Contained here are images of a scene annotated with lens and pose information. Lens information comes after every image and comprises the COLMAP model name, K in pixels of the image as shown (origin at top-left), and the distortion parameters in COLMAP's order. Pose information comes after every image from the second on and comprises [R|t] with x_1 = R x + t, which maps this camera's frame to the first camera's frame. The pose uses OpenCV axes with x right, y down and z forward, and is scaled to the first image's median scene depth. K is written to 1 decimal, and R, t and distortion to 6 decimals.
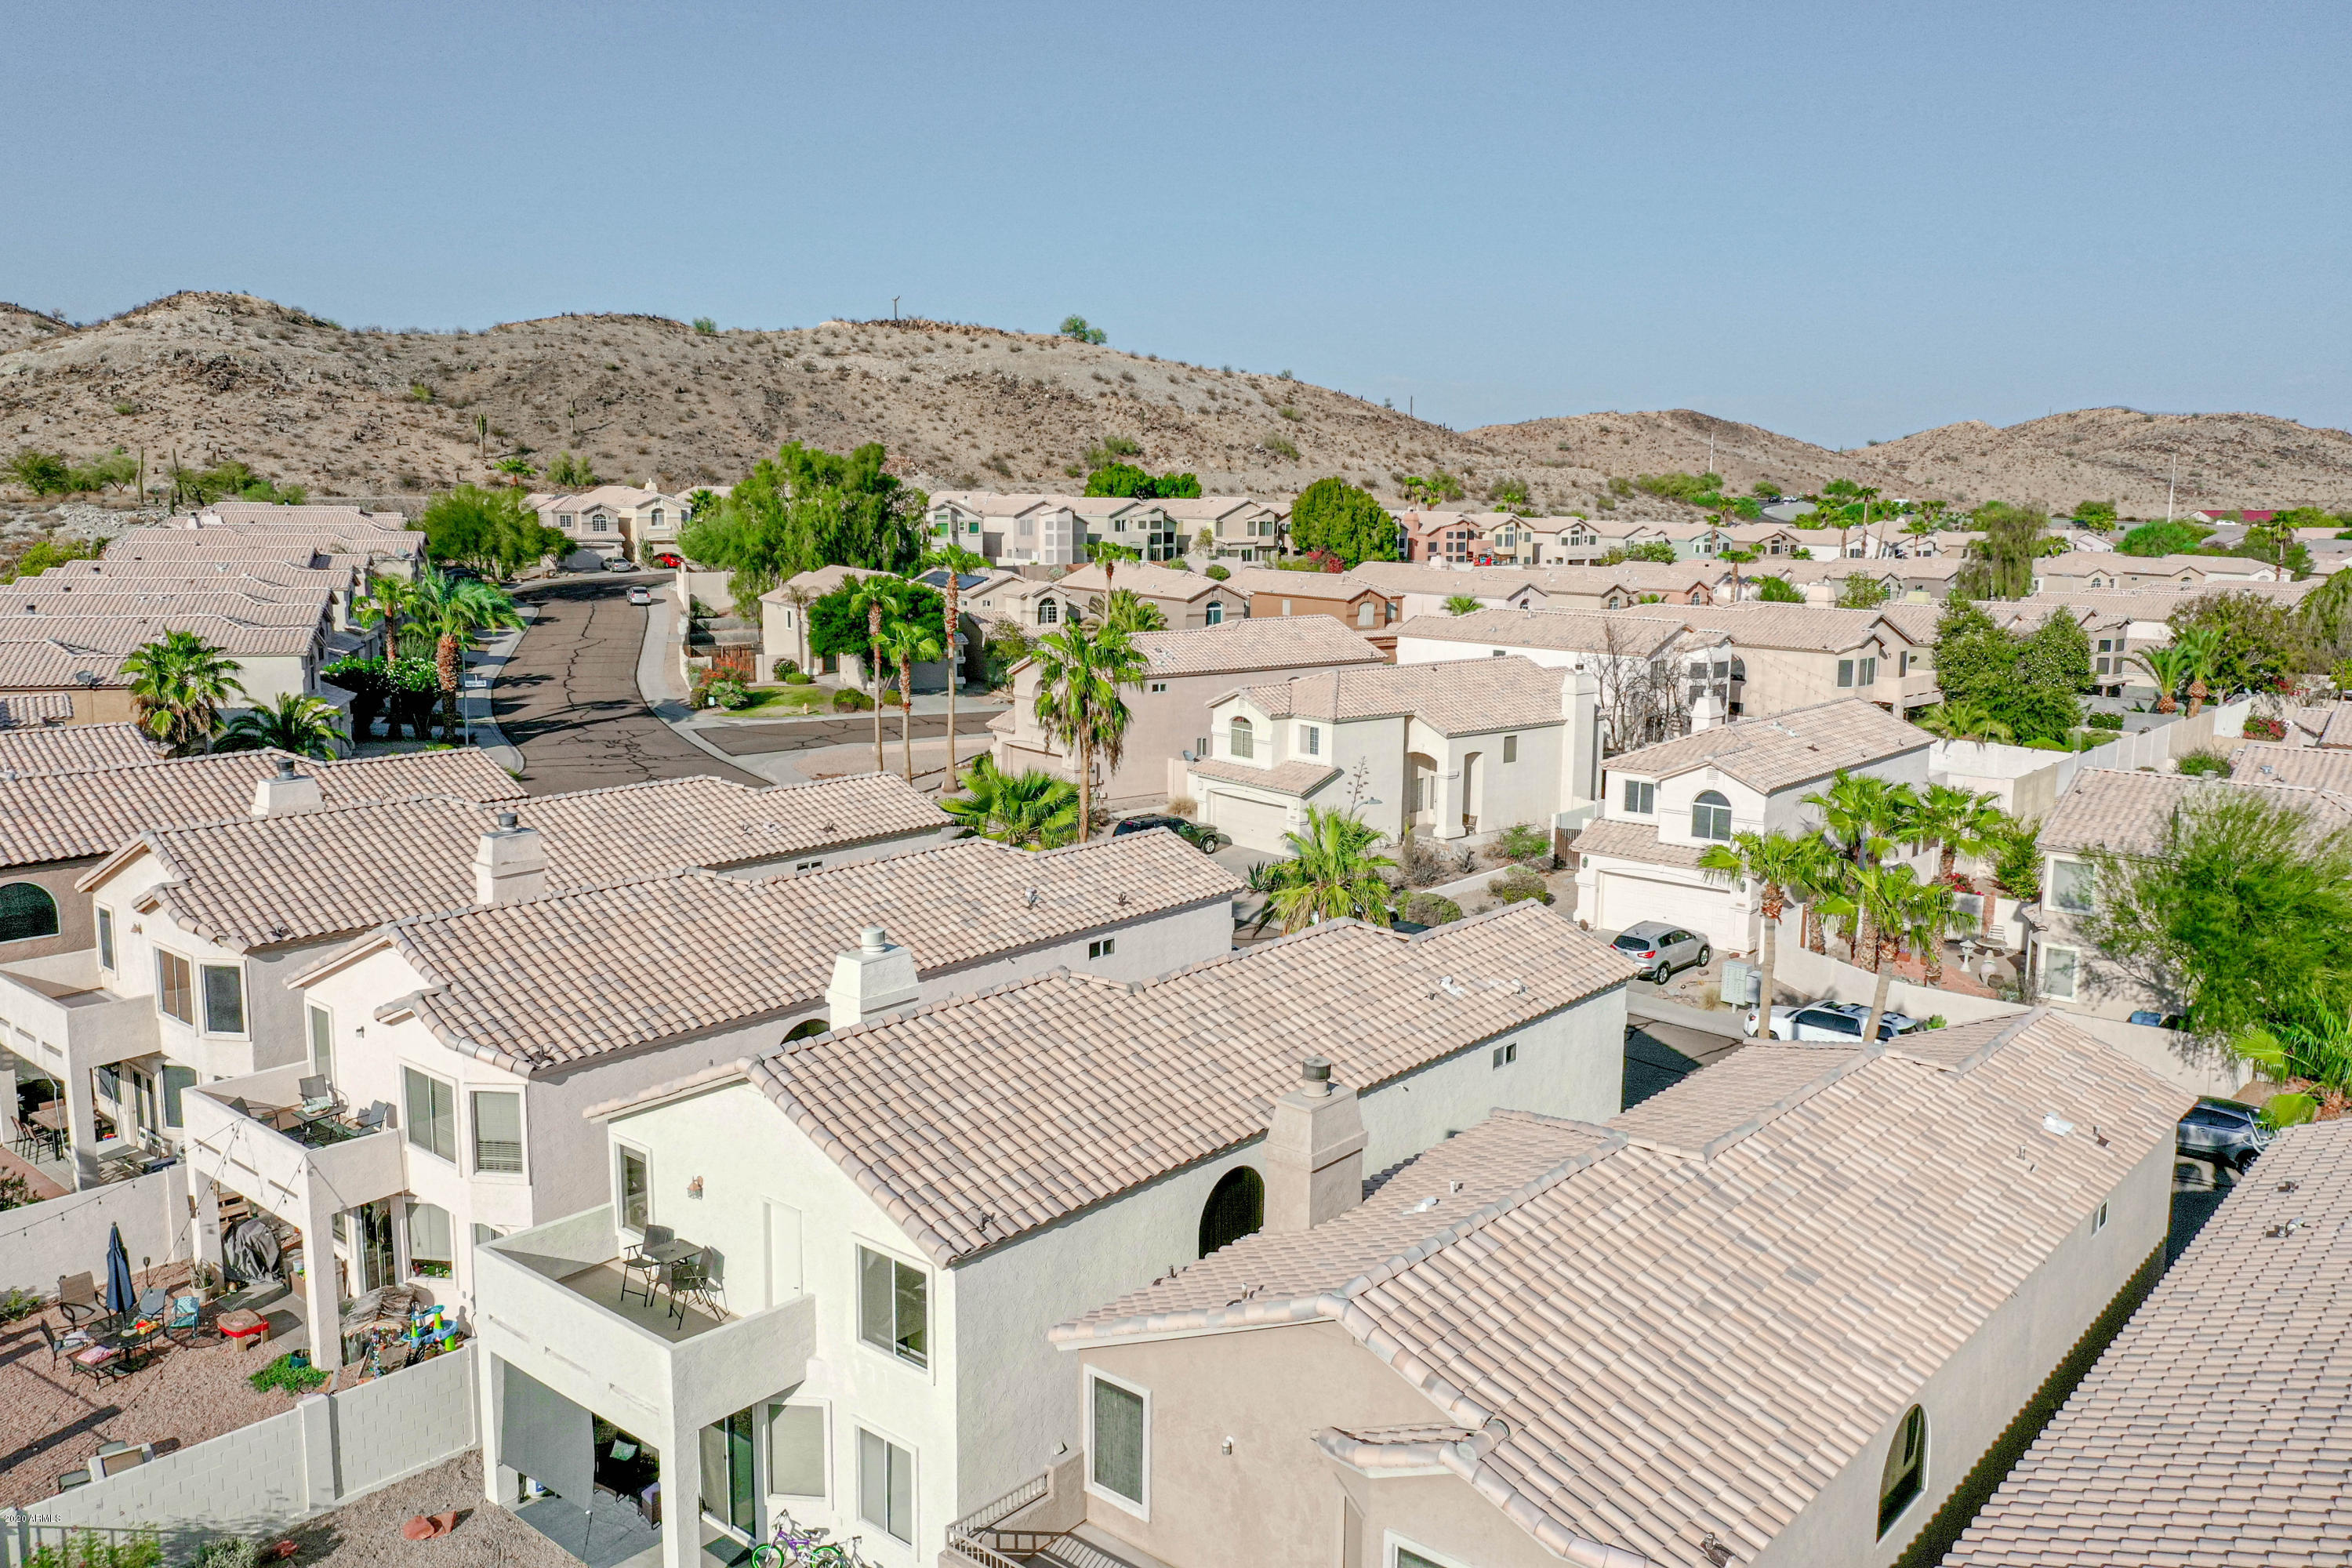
lens RADIAL K [[1834.9, 0, 1176.0], [0, 1834.9, 784.0], [0, 0, 1]] dist [0.007831, 0.007364]
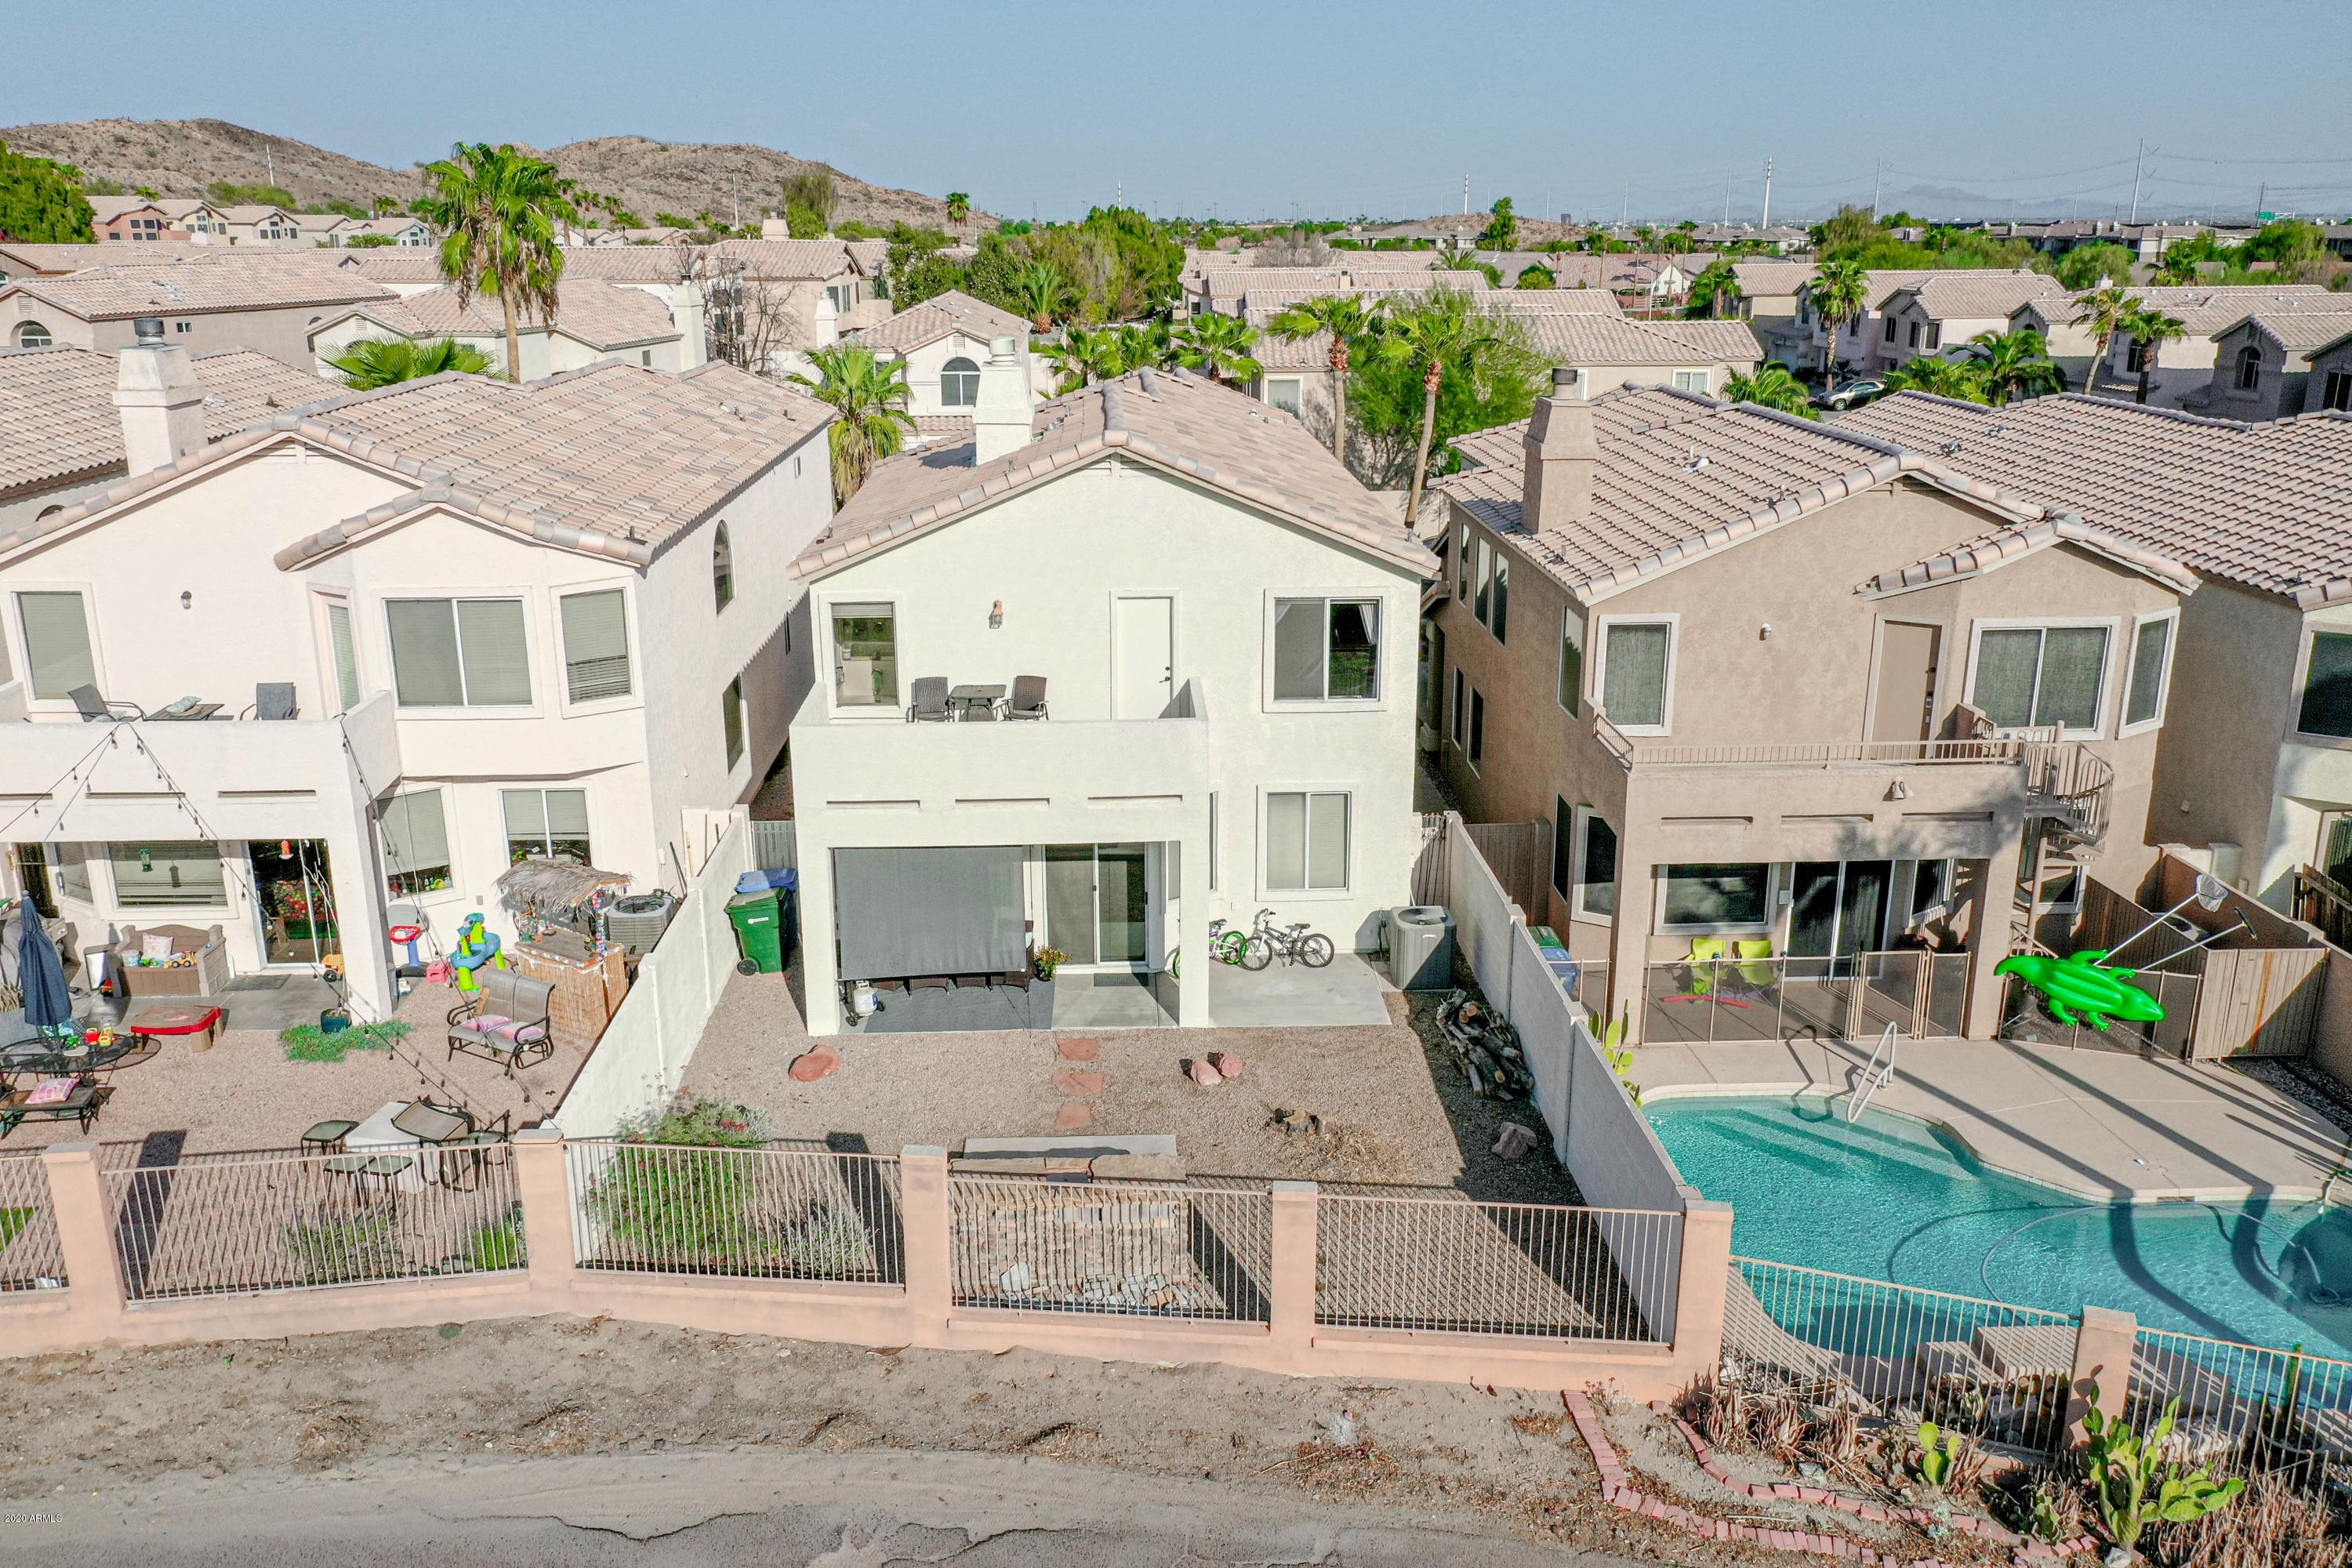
lens RADIAL K [[1834.9, 0, 1176.0], [0, 1834.9, 784.0], [0, 0, 1]] dist [0.007831, 0.007364]
pose [[0.723861, -0.208282, 0.657757, -0.113002], [0.119615, 0.976793, 0.177670, 0.022019], [-0.679498, -0.049931, 0.731976, 0.042950]]
